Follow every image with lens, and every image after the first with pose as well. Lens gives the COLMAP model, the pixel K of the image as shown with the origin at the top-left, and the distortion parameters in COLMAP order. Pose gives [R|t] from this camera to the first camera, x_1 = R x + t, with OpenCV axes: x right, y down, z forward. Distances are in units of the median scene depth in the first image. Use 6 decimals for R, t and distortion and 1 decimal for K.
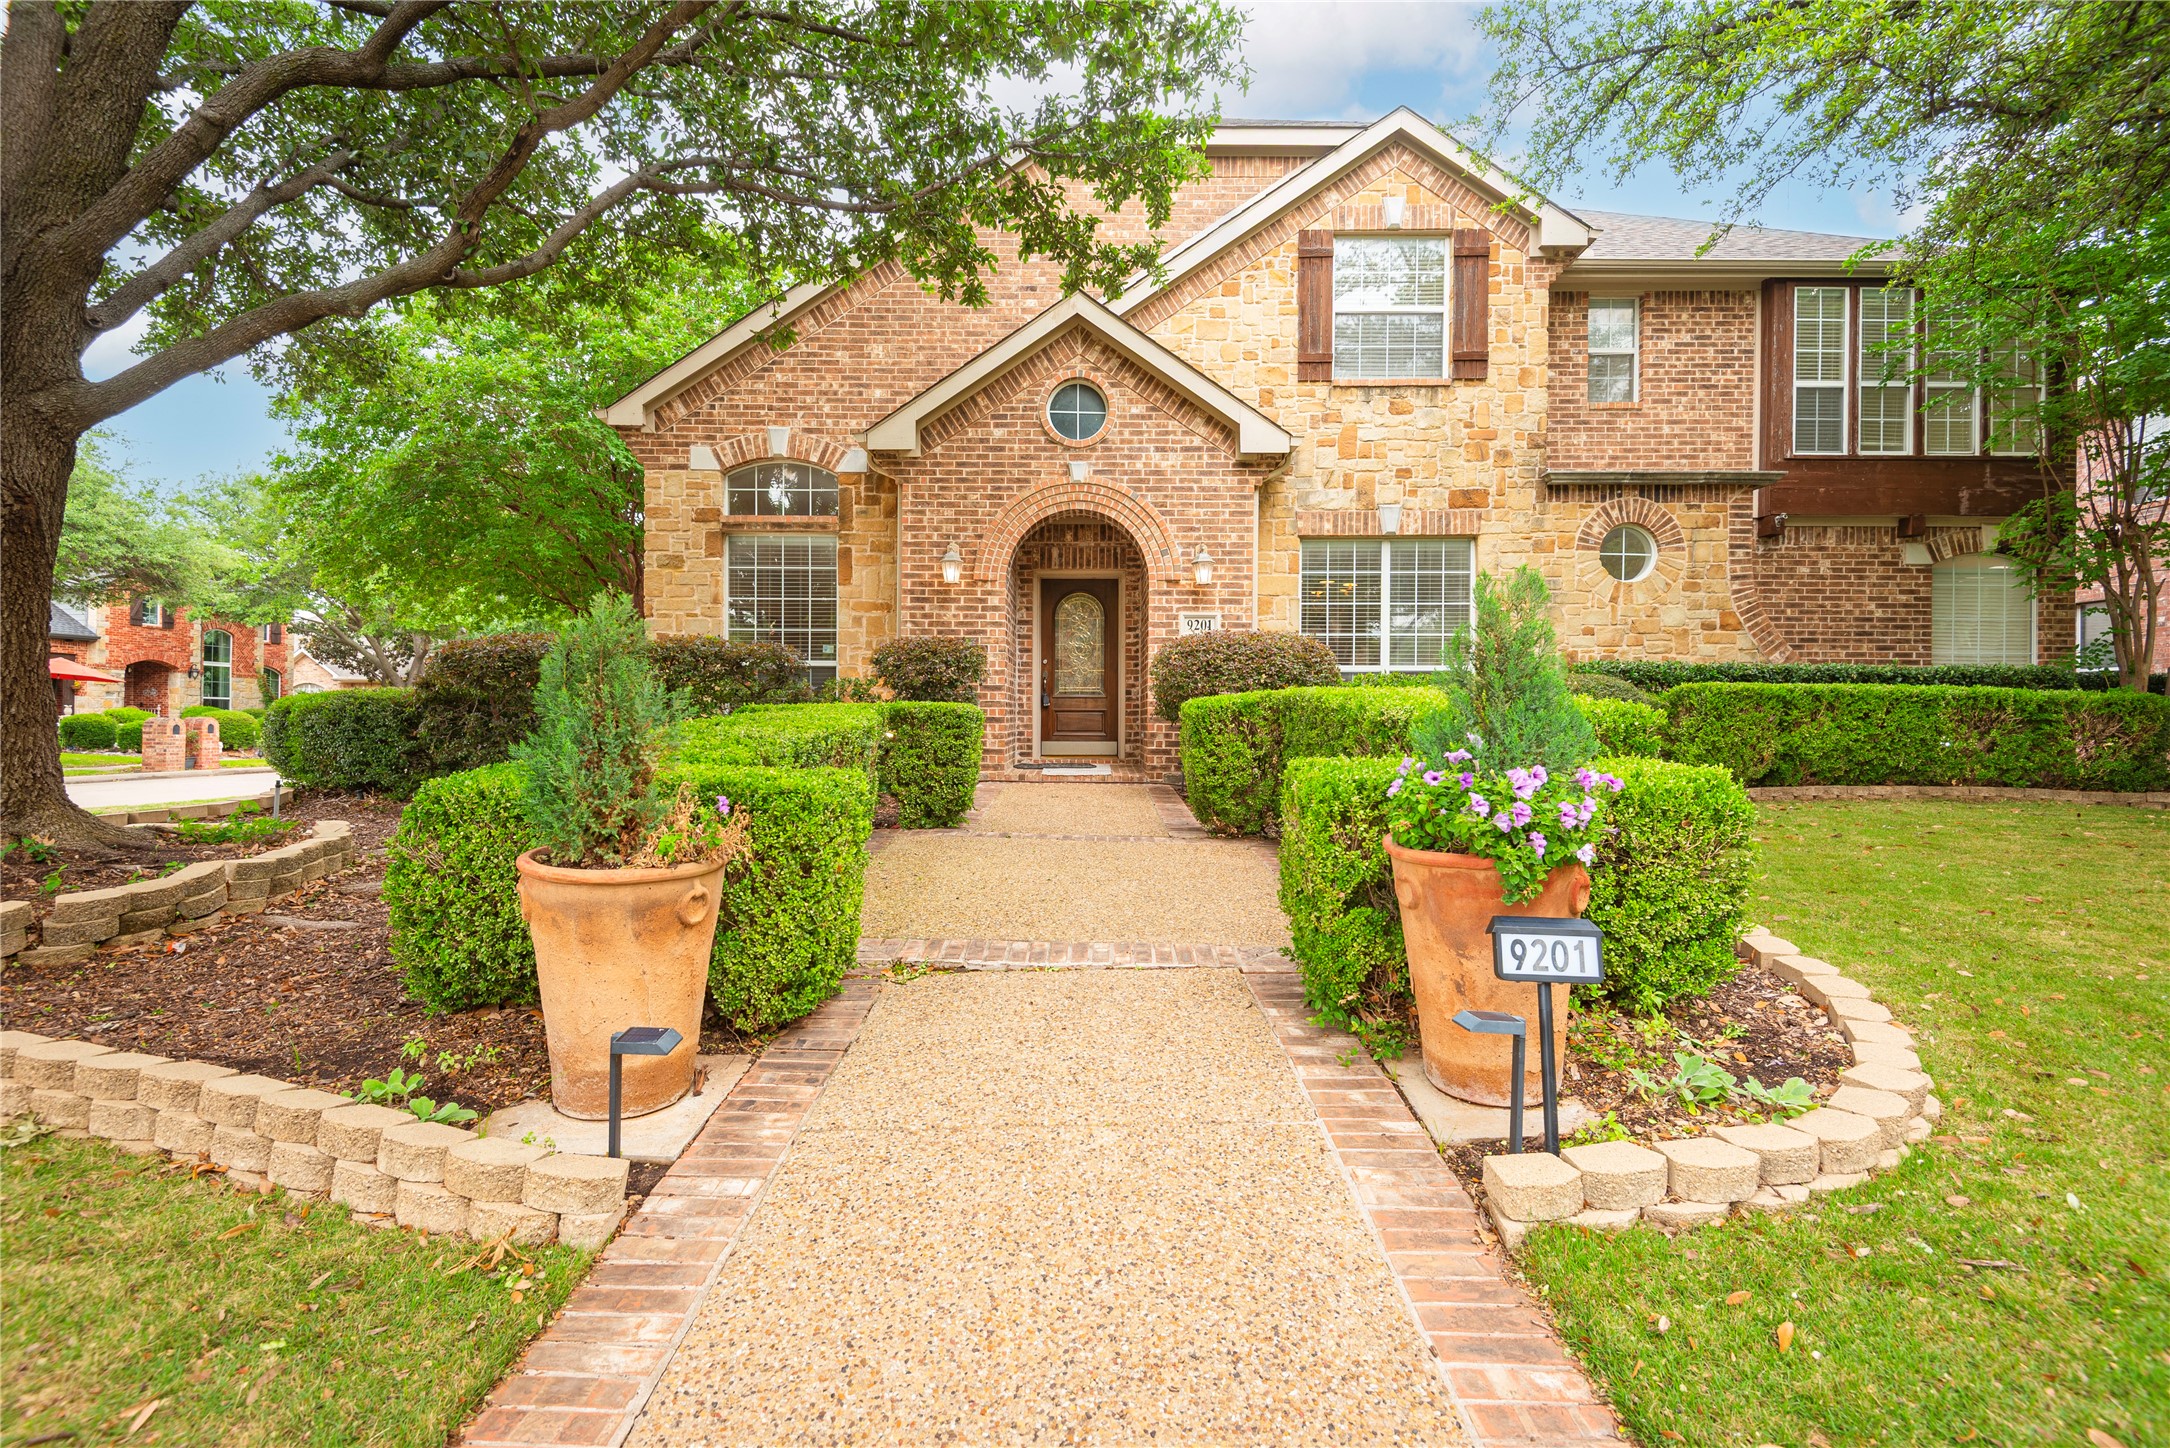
lens RADIAL K [[977.4, 0, 1079.3], [0, 977.4, 728.8], [0, 0, 1]] dist [0.025266, -0.016205]
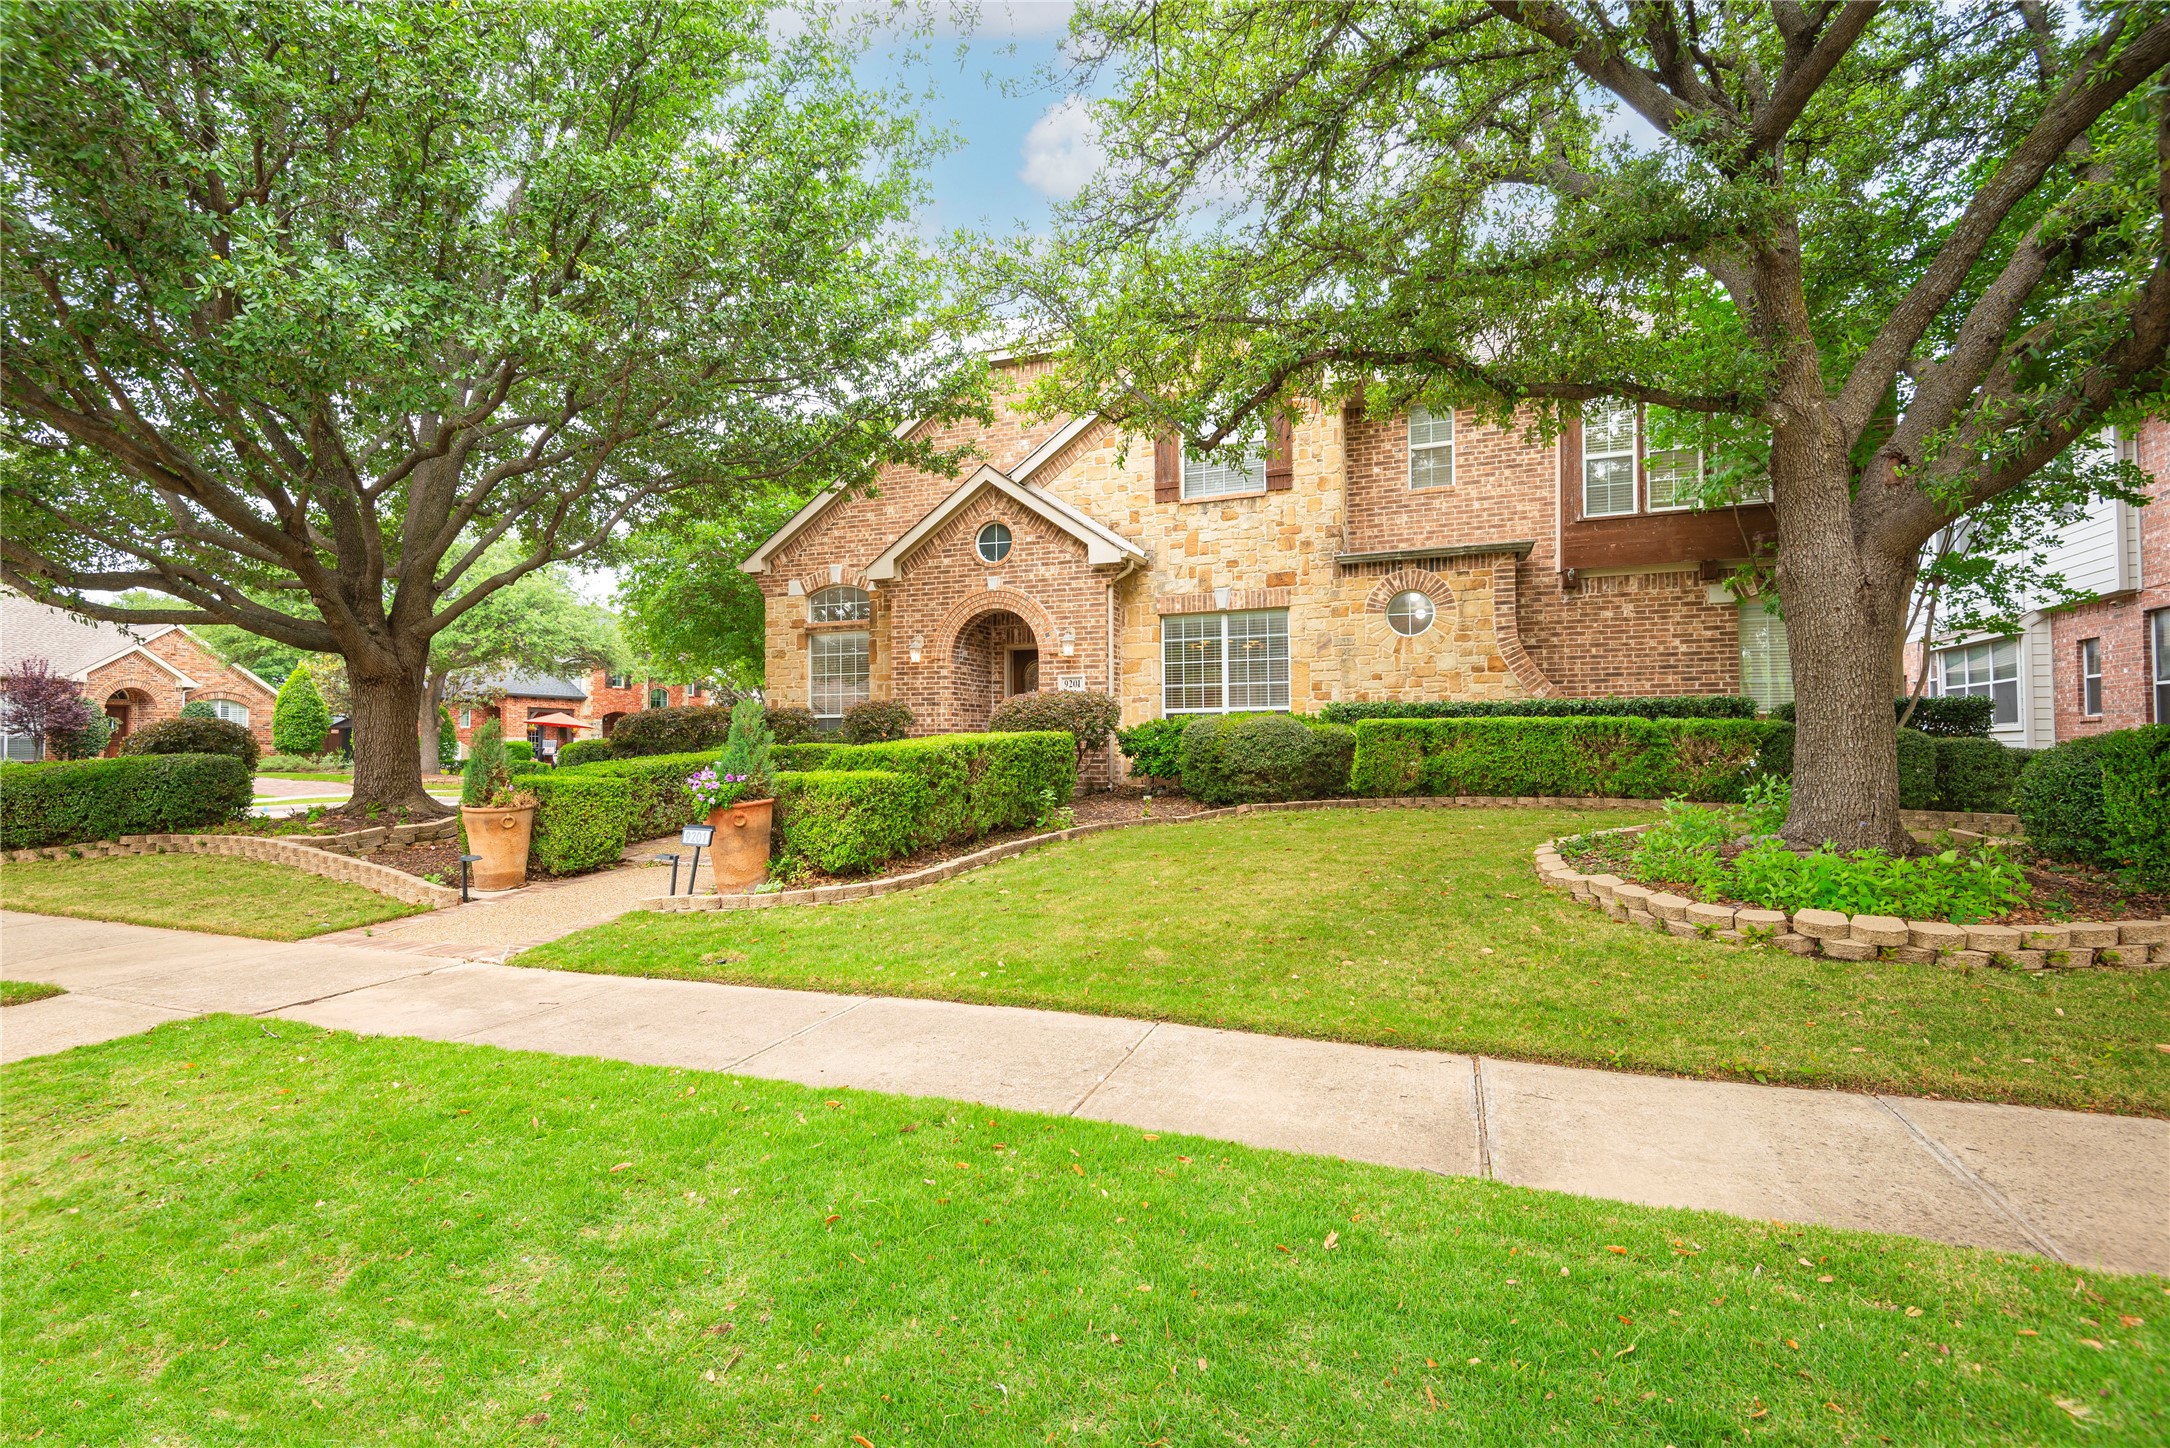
lens RADIAL K [[977.4, 0, 1083.9], [0, 977.4, 725.2], [0, 0, 1]] dist [0.025266, -0.016205]
pose [[0.938470, -0.020155, -0.344773, 0.597234], [0.010076, 0.999469, -0.031000, -0.000745], [0.345215, 0.025619, 0.938174, -0.317696]]
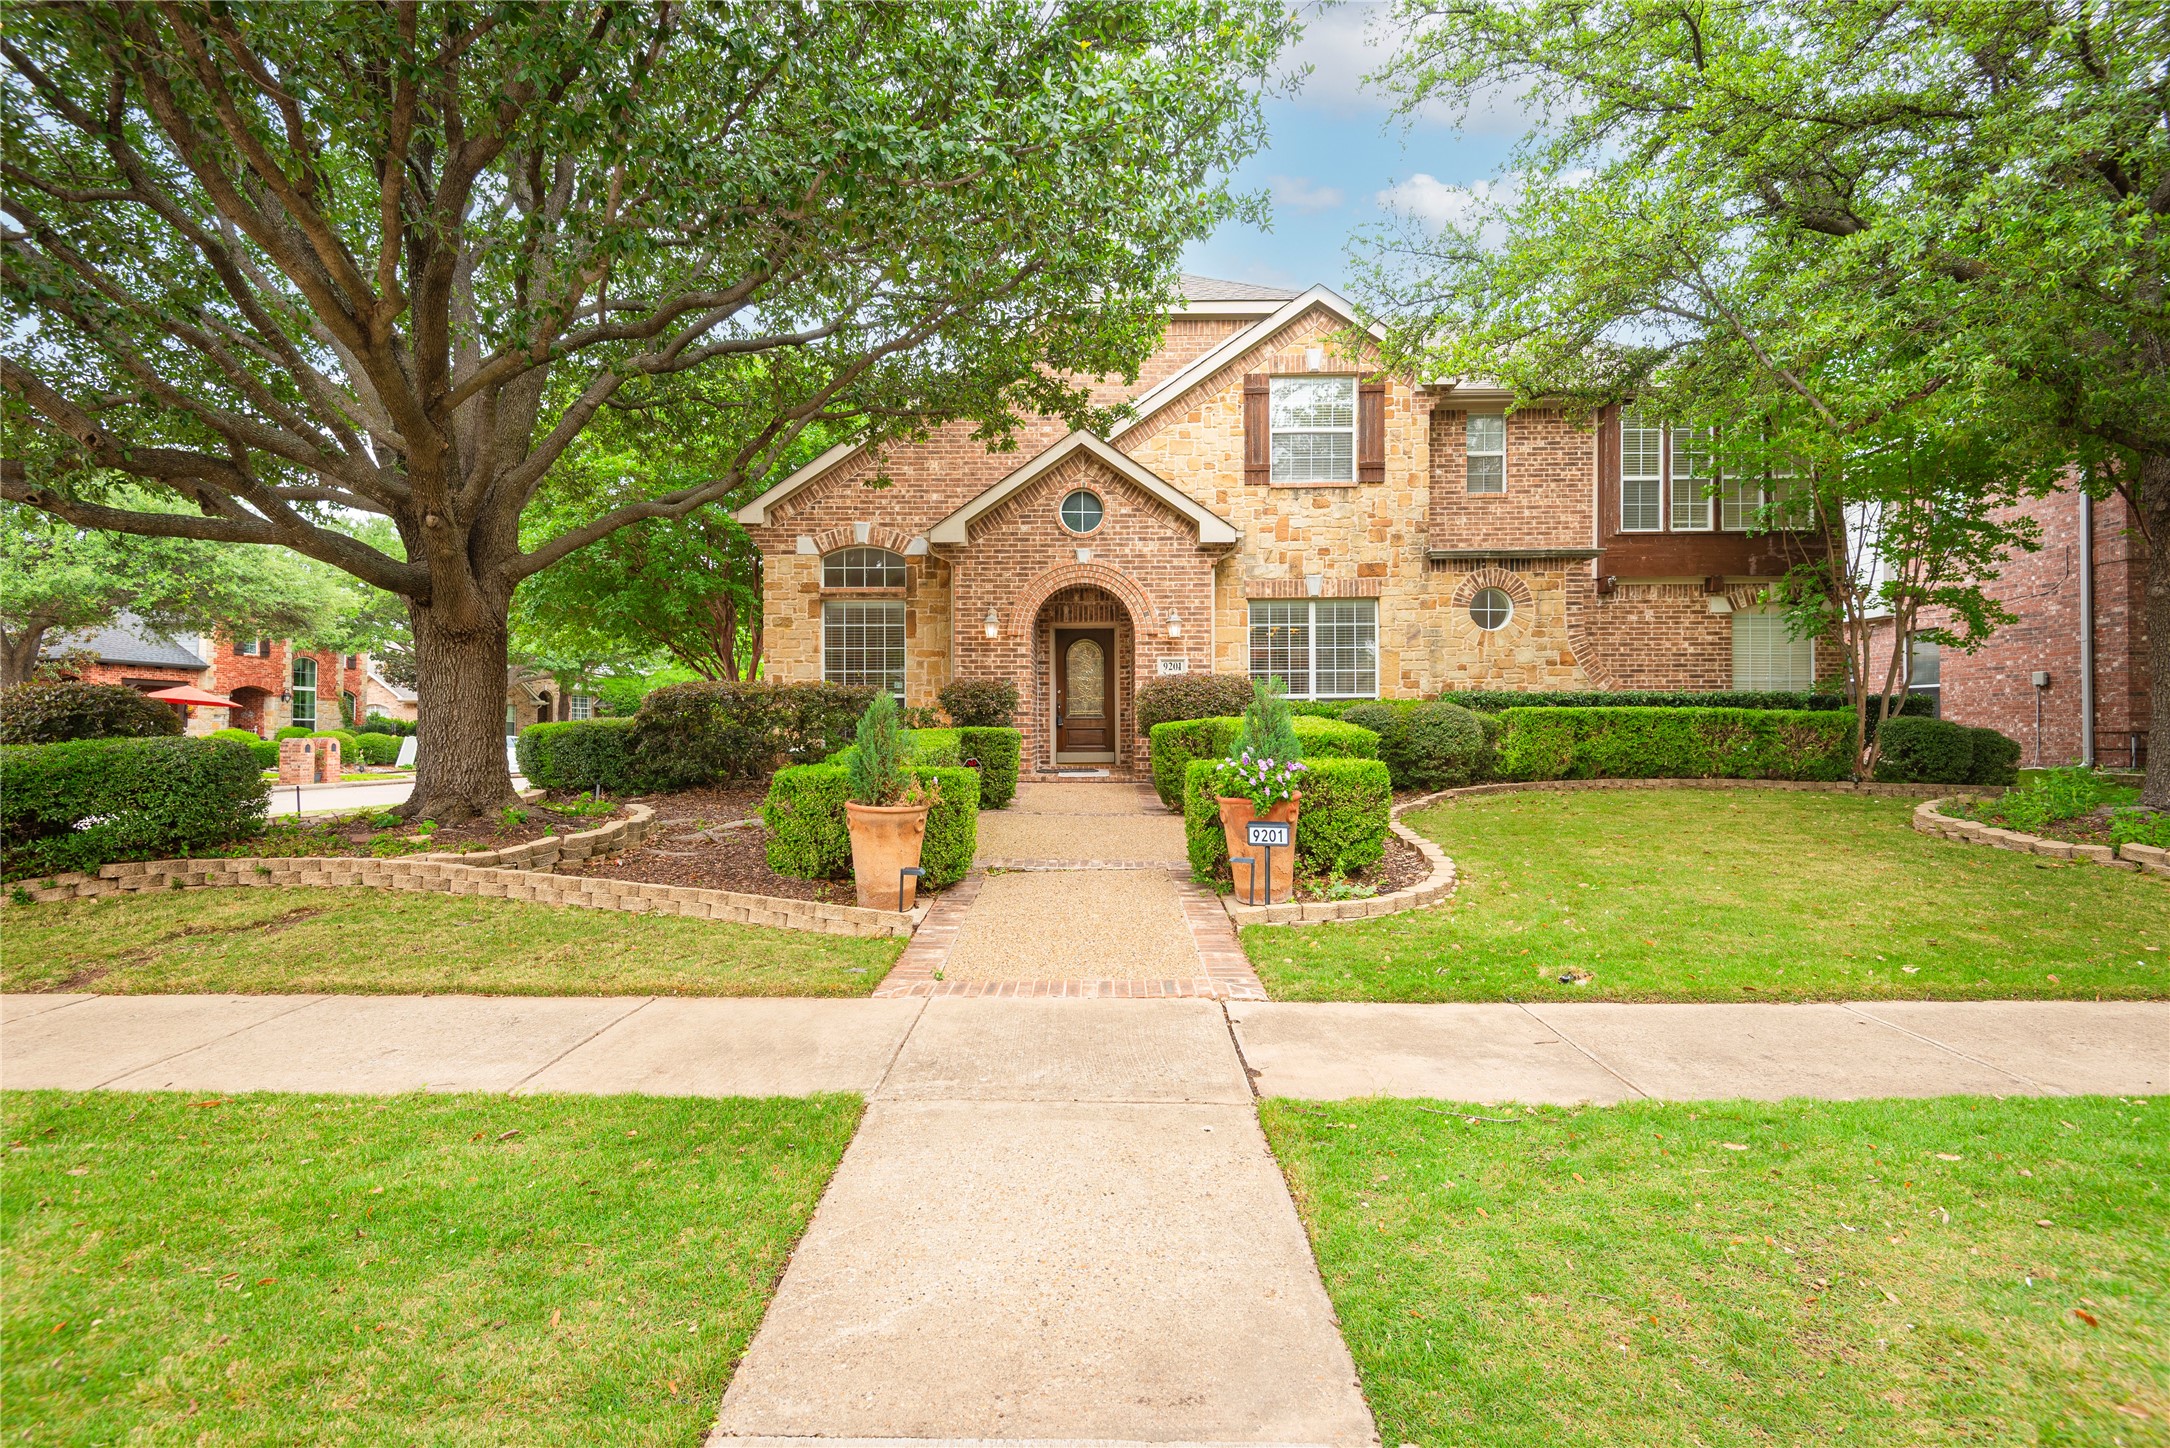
lens RADIAL K [[977.4, 0, 1078.1], [0, 977.4, 725.9], [0, 0, 1]] dist [0.025266, -0.016205]
pose [[0.999911, -0.008839, -0.009965, 0.003605], [0.008704, 0.999870, -0.013583, -0.005126], [0.010084, 0.013495, 0.999858, -0.348634]]
